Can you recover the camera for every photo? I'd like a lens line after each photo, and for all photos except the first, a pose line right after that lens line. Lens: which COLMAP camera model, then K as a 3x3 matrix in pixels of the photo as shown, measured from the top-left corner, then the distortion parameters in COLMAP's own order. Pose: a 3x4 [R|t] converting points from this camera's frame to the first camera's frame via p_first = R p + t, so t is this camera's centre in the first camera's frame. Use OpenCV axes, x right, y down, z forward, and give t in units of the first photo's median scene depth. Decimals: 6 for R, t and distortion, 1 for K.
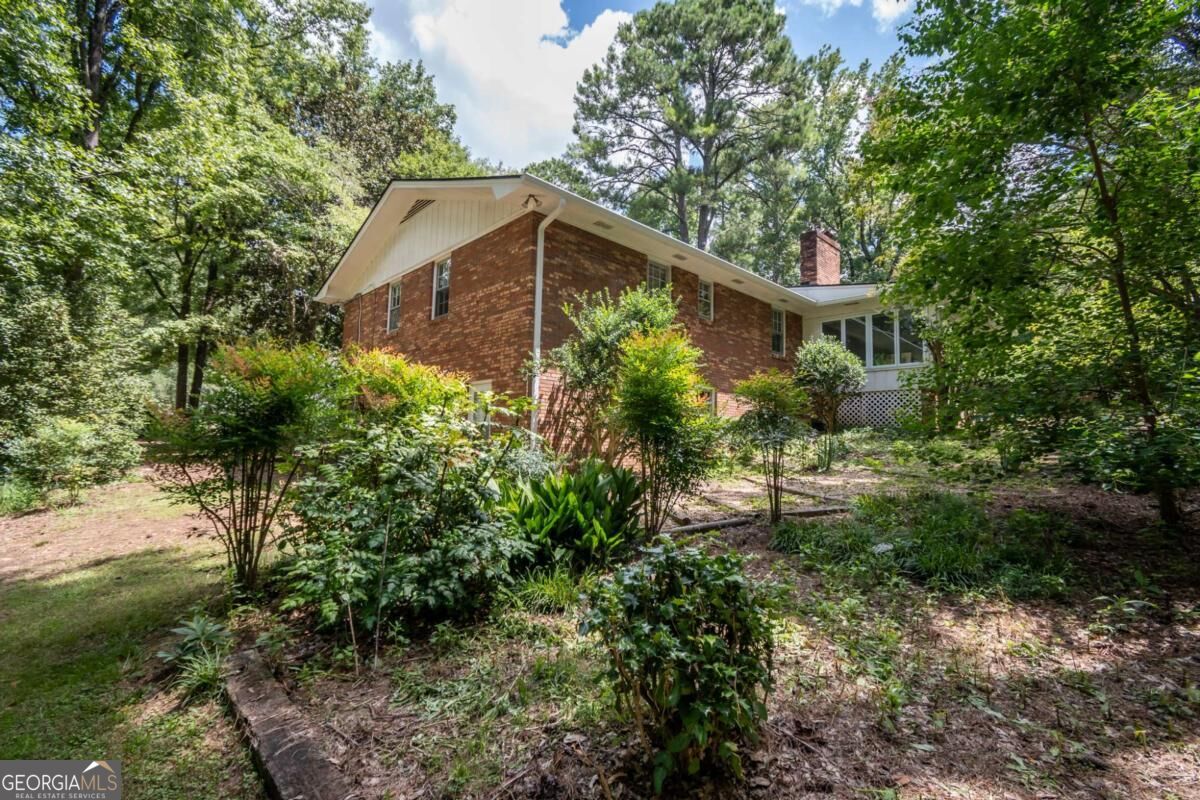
lens RADIAL K [[539.7, 0, 600.8], [0, 539.7, 403.3], [0, 0, 1]] dist [0.017532, -0.005687]
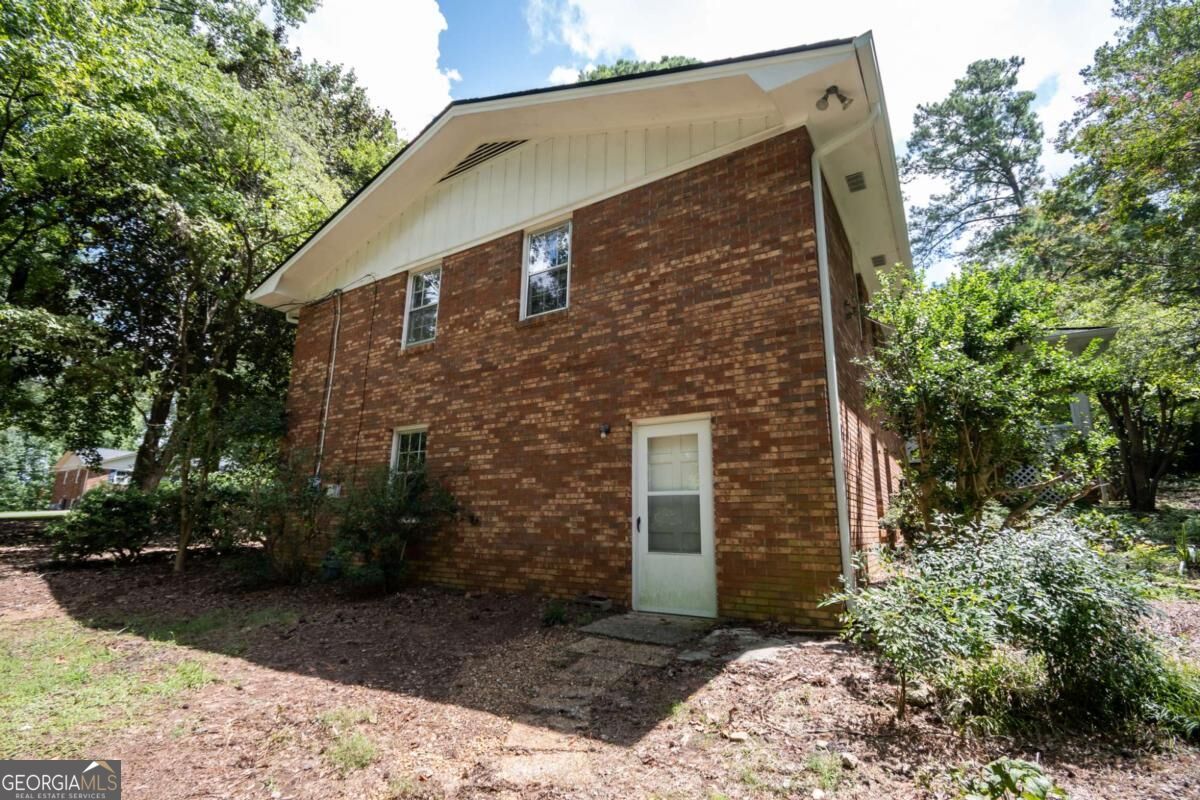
lens RADIAL K [[539.7, 0, 600.7], [0, 539.7, 397.4], [0, 0, 1]] dist [0.017532, -0.005687]
pose [[0.970604, 0.039086, 0.237488, -0.309140], [-0.004976, 0.989774, -0.142559, 0.013883], [-0.240631, 0.137187, 0.960873, 0.346746]]
